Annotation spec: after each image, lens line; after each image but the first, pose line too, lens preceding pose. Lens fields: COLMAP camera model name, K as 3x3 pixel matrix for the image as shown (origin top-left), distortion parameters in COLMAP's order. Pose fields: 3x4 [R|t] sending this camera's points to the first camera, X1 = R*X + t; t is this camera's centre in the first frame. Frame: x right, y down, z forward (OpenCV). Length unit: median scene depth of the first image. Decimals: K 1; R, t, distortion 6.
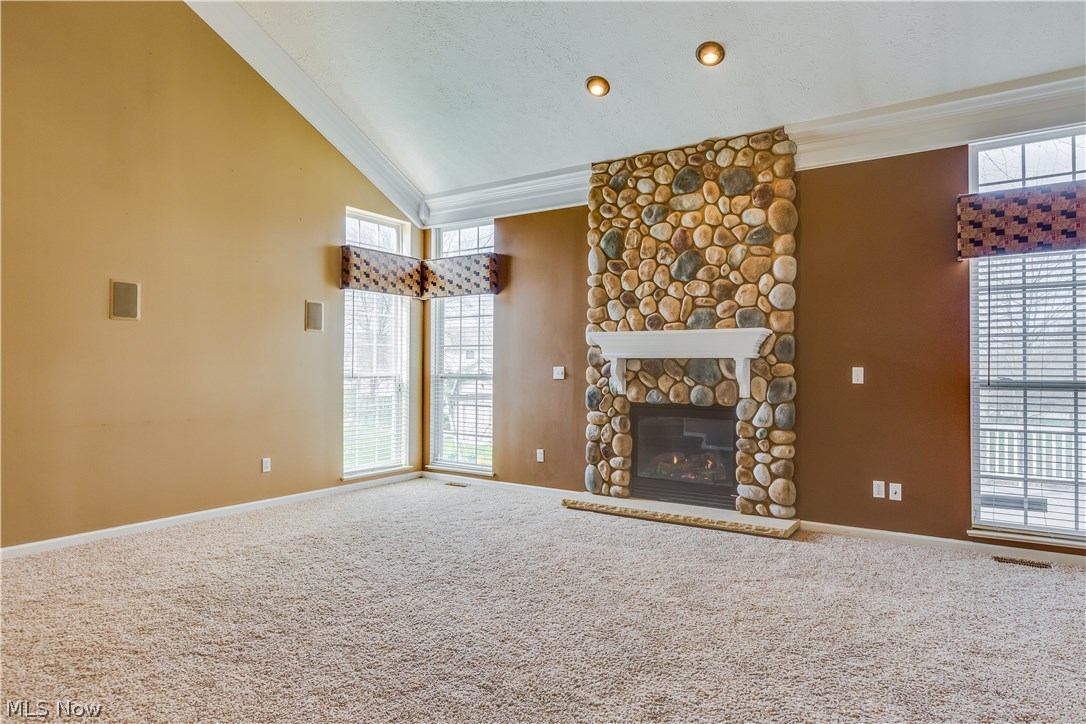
lens RADIAL K [[644.4, 0, 541.2], [0, 644.4, 361.4], [0, 0, 1]] dist [0.001335, -0.000118]
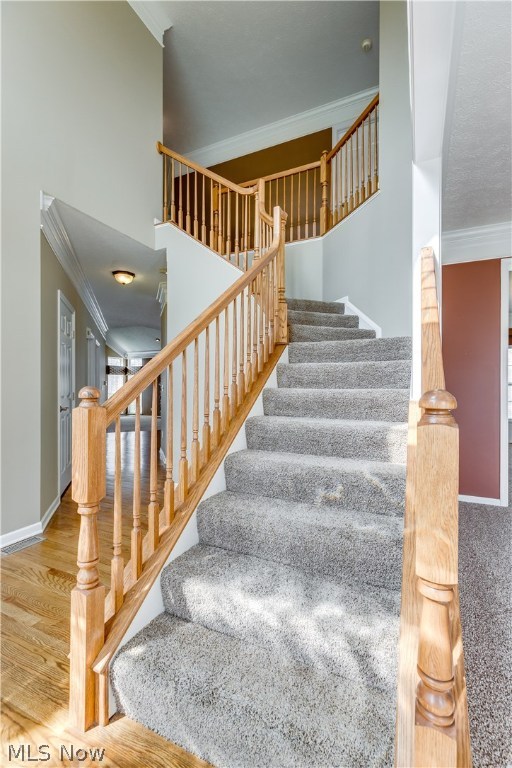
lens RADIAL K [[354.9, 0, 254.8], [0, 354.9, 385.6], [0, 0, 1]] dist [0.002256, -0.000119]
pose [[0.989114, -0.003791, 0.147100, 0.343995], [0.002076, 0.999928, 0.011813, -0.058399], [-0.147134, -0.011379, 0.989051, -1.597609]]
